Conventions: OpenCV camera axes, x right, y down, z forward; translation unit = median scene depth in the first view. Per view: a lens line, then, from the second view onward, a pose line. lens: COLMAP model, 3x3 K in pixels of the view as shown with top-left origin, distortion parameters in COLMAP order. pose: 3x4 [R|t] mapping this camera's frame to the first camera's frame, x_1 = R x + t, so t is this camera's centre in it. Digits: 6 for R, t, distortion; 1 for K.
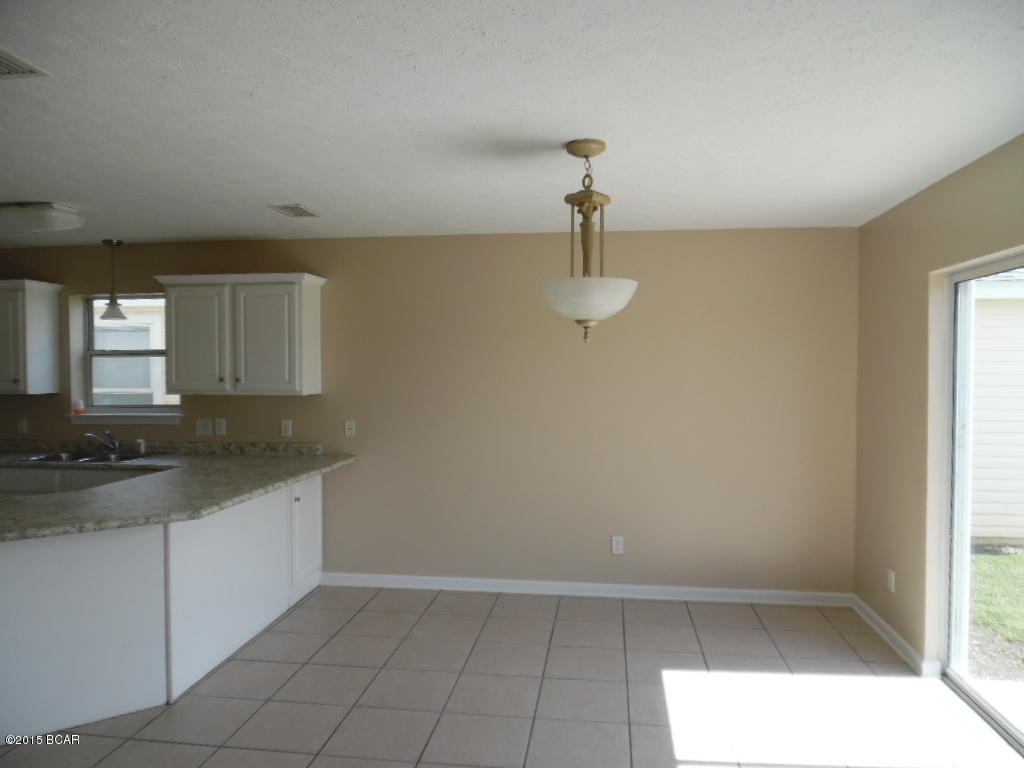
lens RADIAL K [[715.9, 0, 510.9], [0, 715.9, 380.8], [0, 0, 1]] dist [-0.010706, -0.008283]
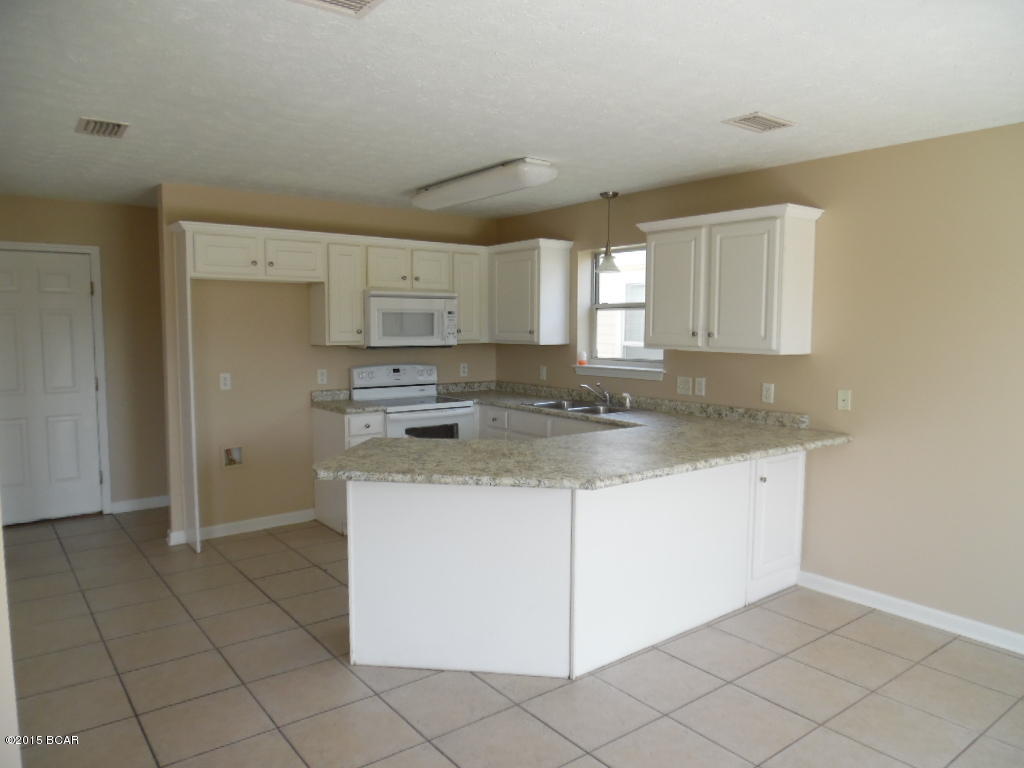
lens RADIAL K [[715.9, 0, 510.9], [0, 715.9, 380.8], [0, 0, 1]] dist [-0.010706, -0.008283]
pose [[0.712103, 0.062529, -0.699285, 0.061506], [-0.021247, 0.997489, 0.067557, 0.000959], [0.701754, -0.033250, 0.711643, 0.187115]]
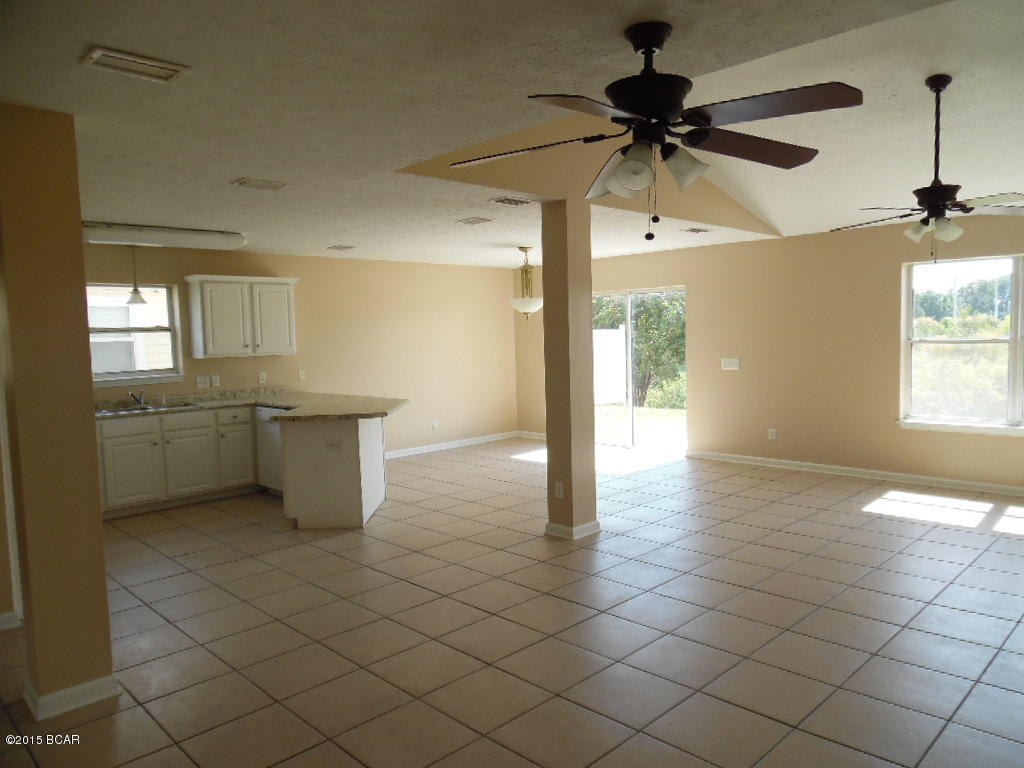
lens RADIAL K [[715.9, 0, 510.9], [0, 715.9, 380.8], [0, 0, 1]] dist [-0.010706, -0.008283]
pose [[0.608123, -0.069355, 0.790807, -1.214339], [0.042086, 0.997592, 0.055128, 0.011106], [-0.792727, -0.000243, 0.609577, -0.348444]]
